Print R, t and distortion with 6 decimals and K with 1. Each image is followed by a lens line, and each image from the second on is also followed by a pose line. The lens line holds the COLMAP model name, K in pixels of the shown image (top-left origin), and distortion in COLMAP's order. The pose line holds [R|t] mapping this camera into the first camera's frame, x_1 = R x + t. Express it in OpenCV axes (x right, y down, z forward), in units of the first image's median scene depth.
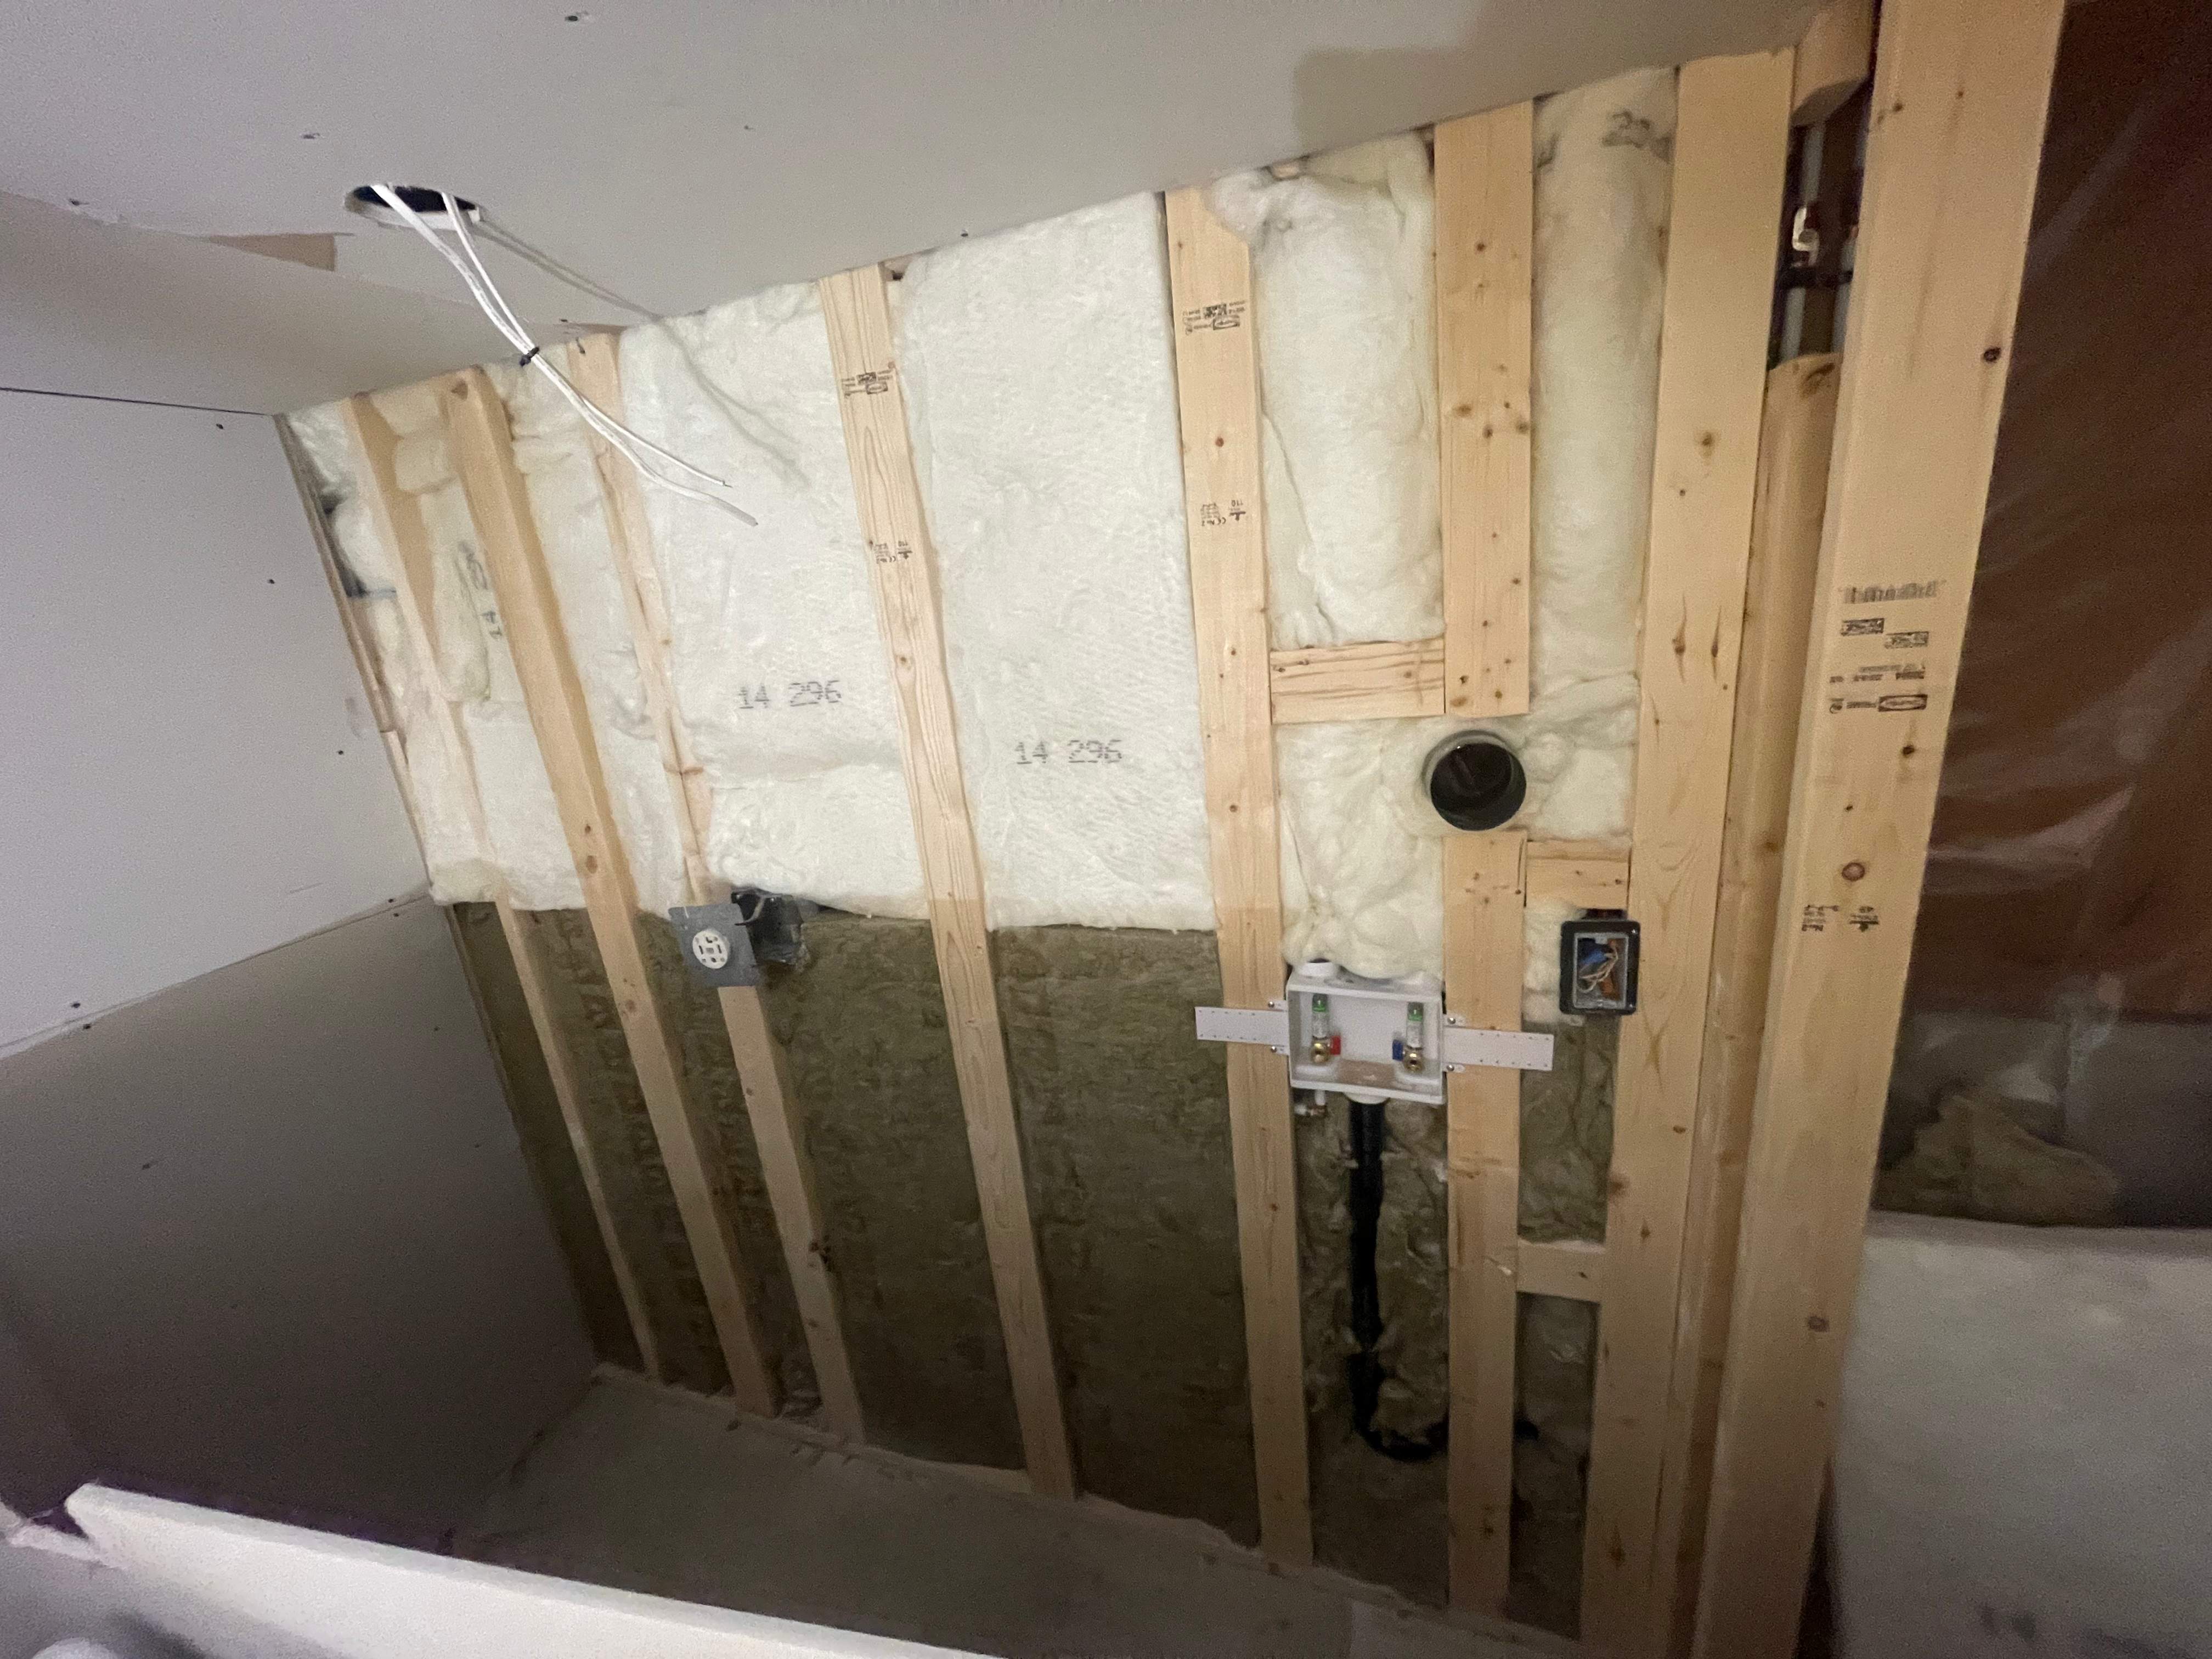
lens RADIAL K [[904.8, 0, 1115.9], [0, 904.8, 822.0], [0, 0, 1]] dist [-0.002158, 0.000102]
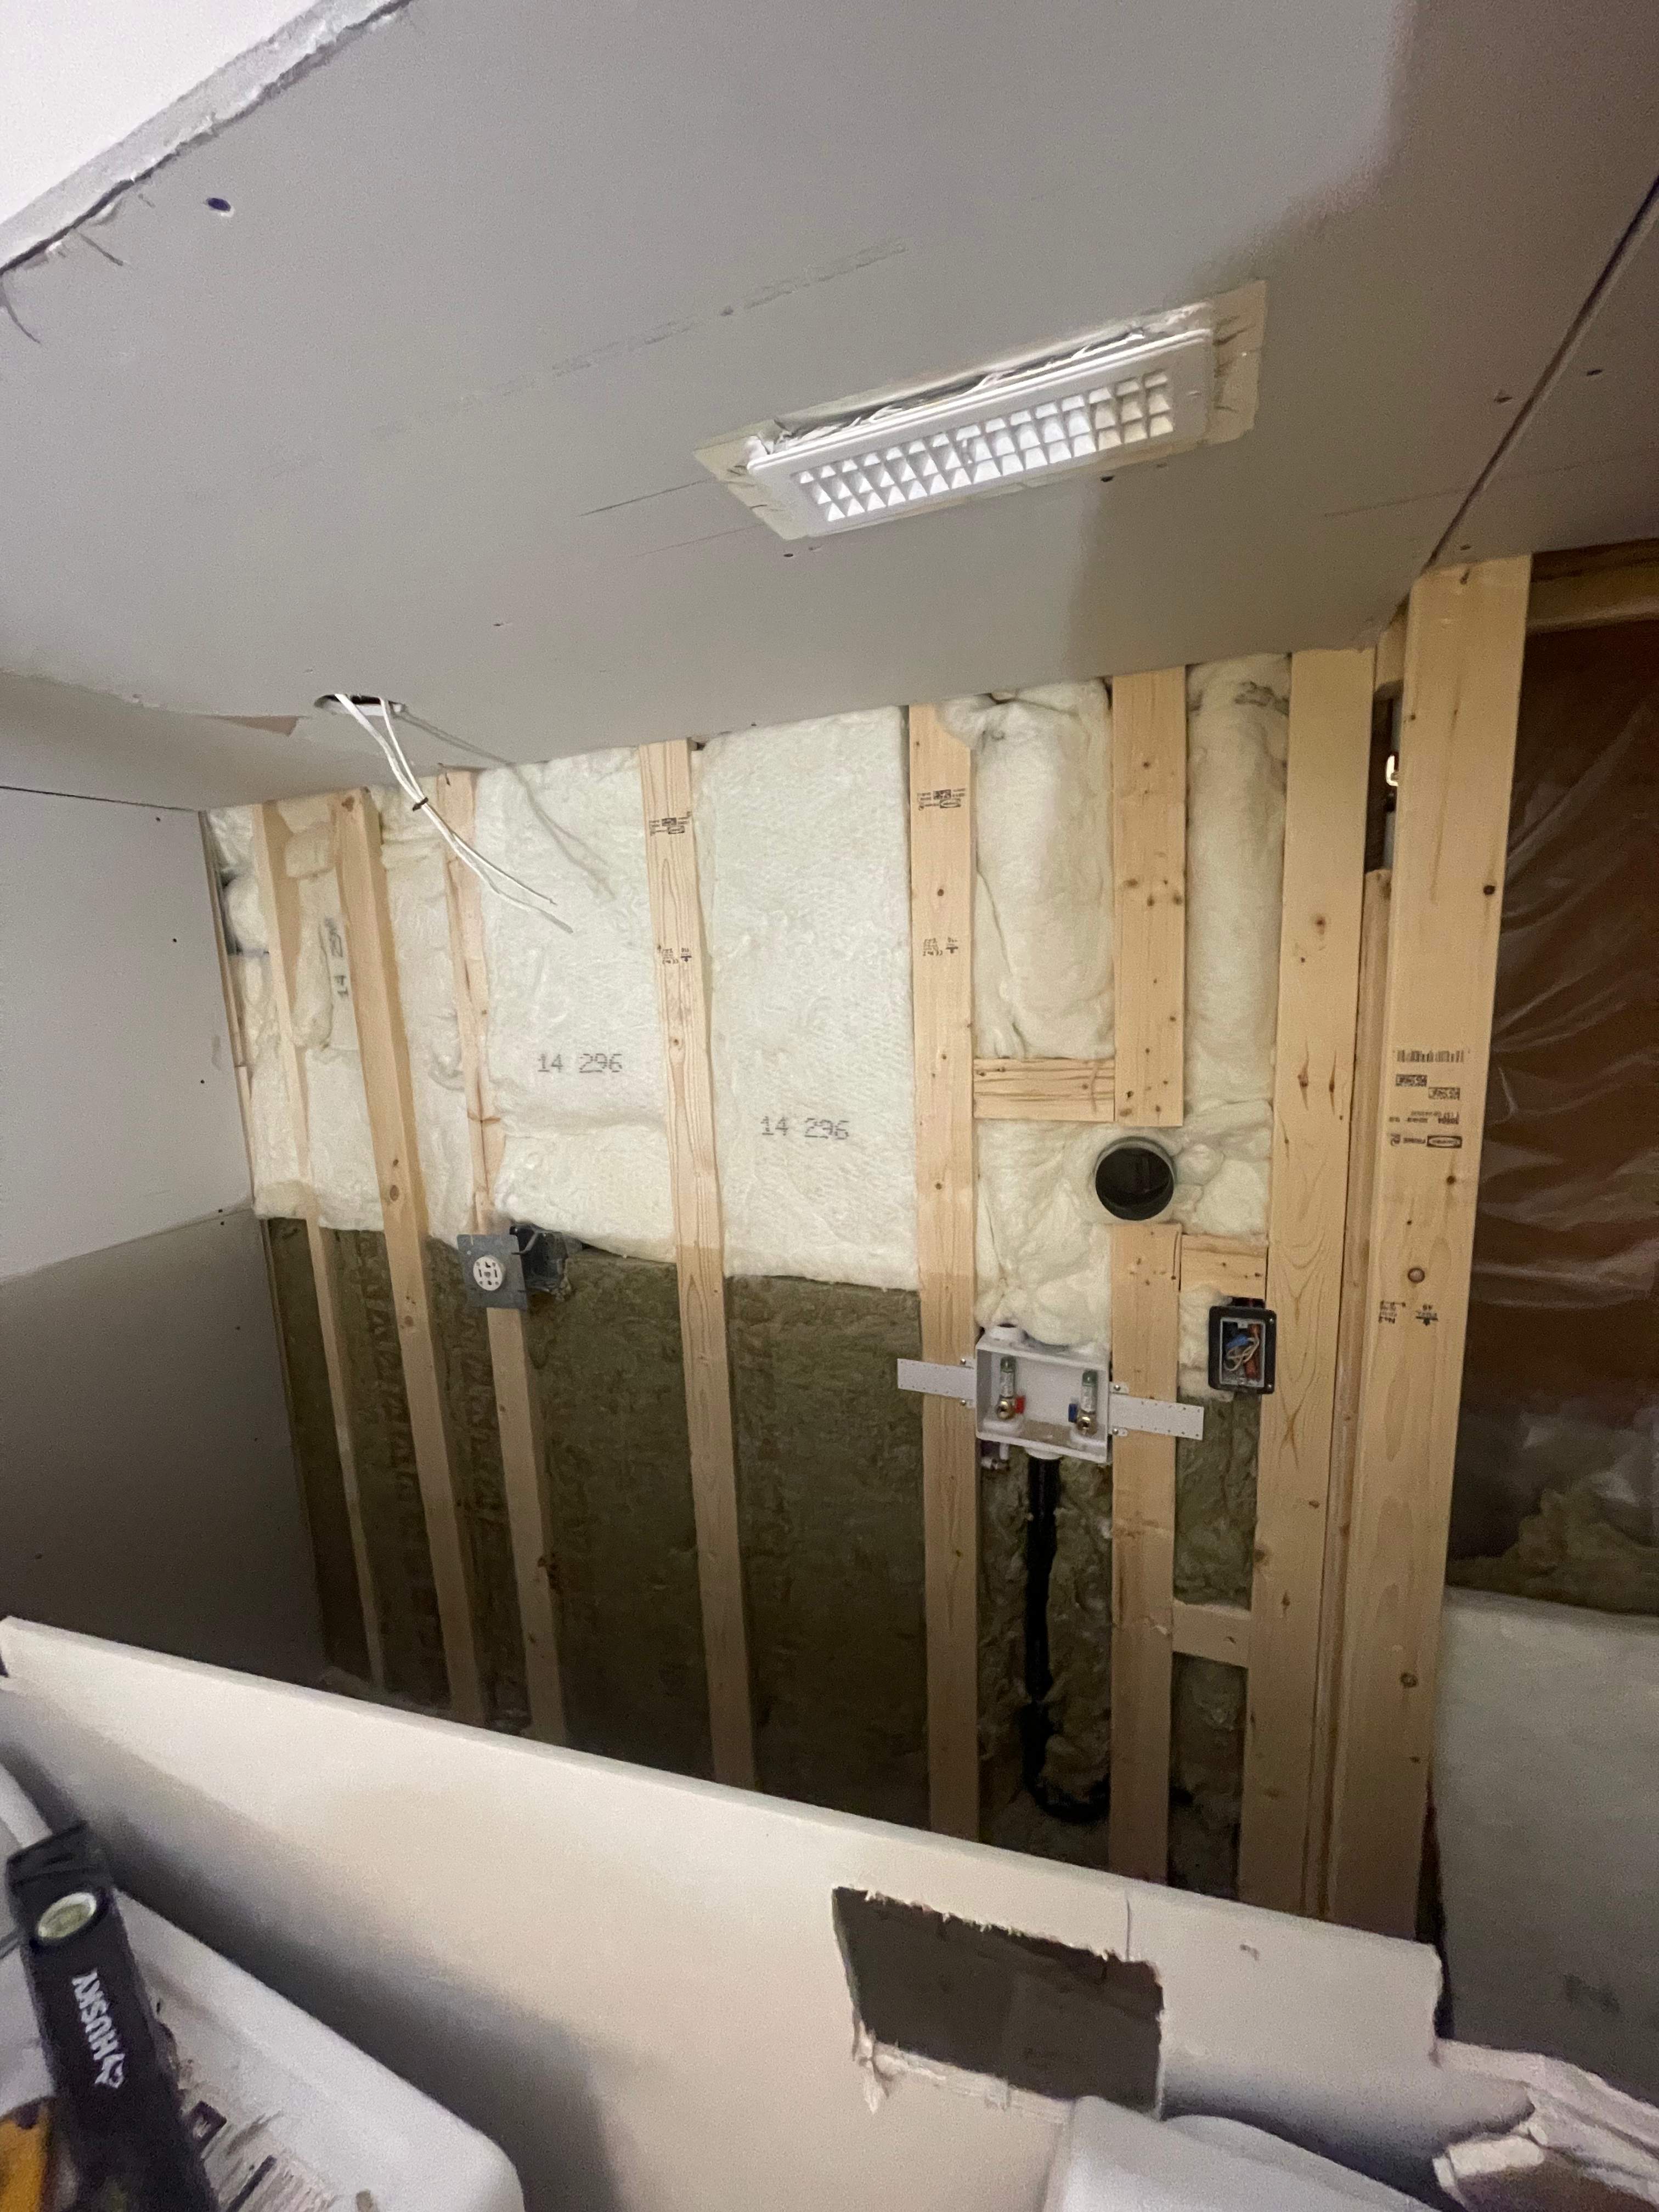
lens RADIAL K [[927.1, 0, 831.9], [0, 927.1, 1099.0], [0, 0, 1]] dist [0.006297, -0.000036]
pose [[0.995428, 0.074950, -0.059212, 0.052507], [-0.080900, 0.991126, -0.105477, 0.009930], [0.050781, 0.109785, 0.992657, -0.213245]]
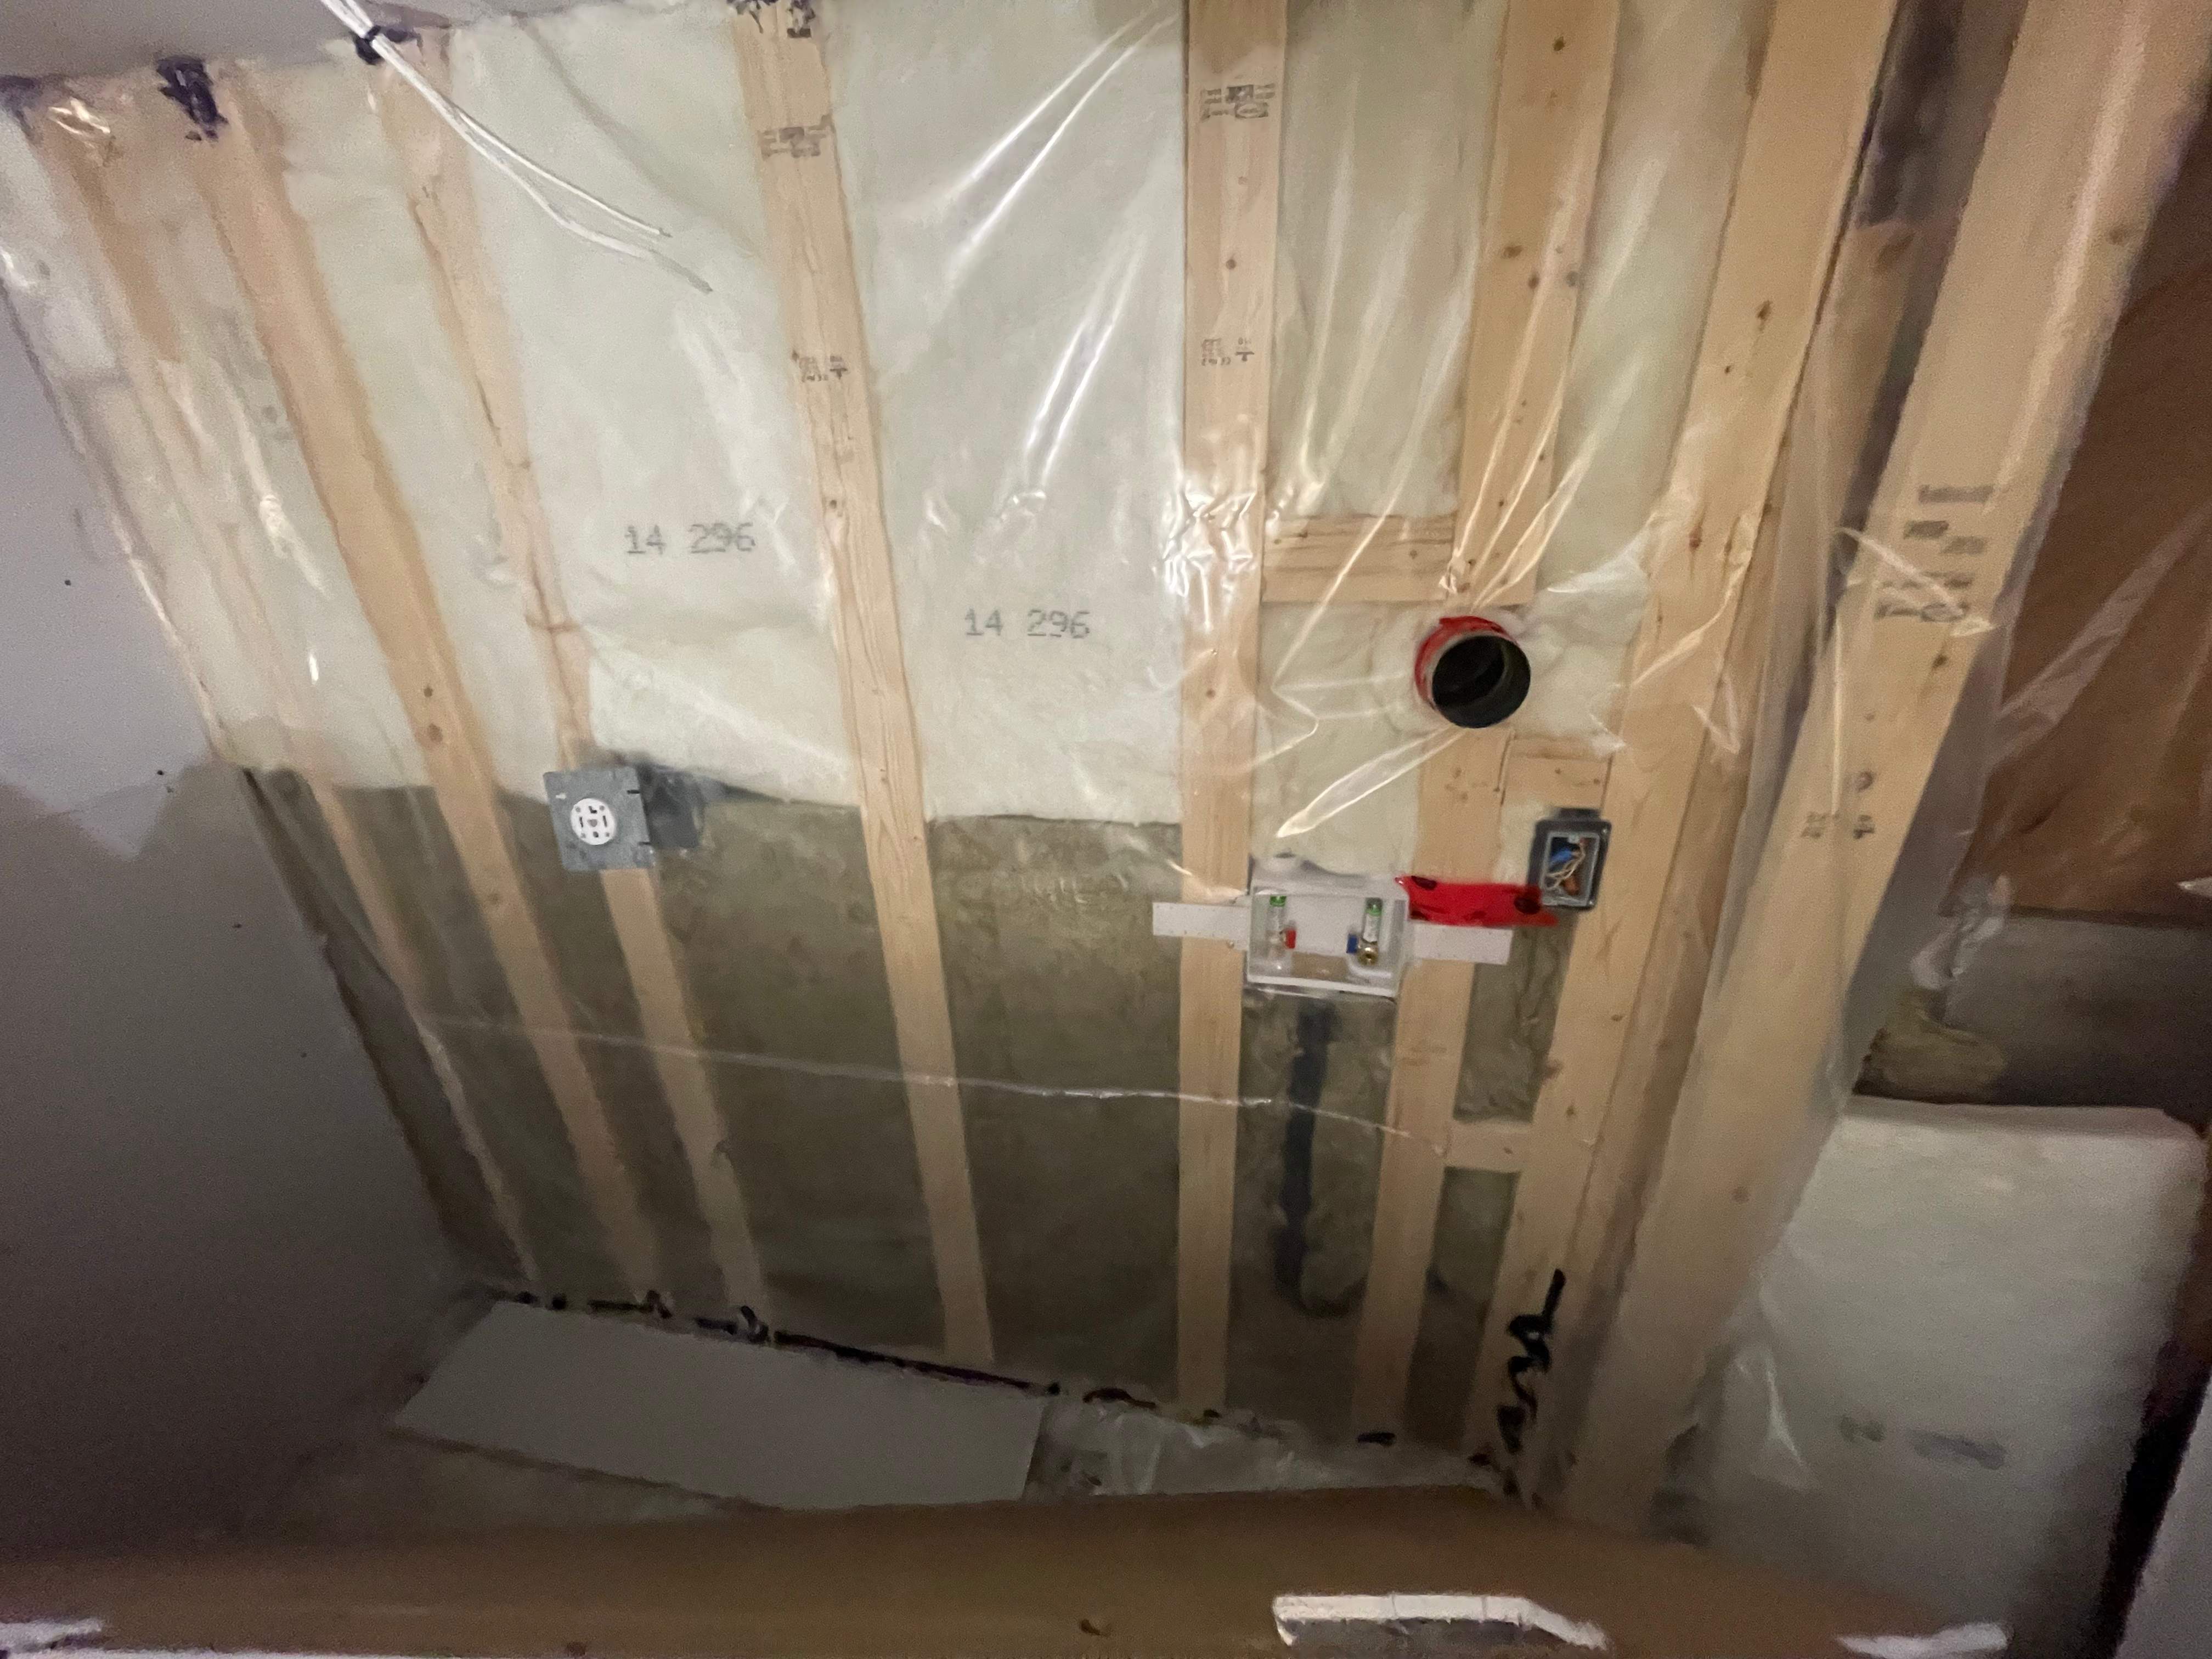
lens RADIAL K [[904.8, 0, 1115.9], [0, 904.8, 822.0], [0, 0, 1]] dist [-0.002158, 0.000102]
pose [[0.988182, 0.010190, 0.152946, -0.100666], [-0.030954, 0.990497, 0.134003, -0.005804], [-0.150127, -0.137153, 0.979107, 0.088144]]
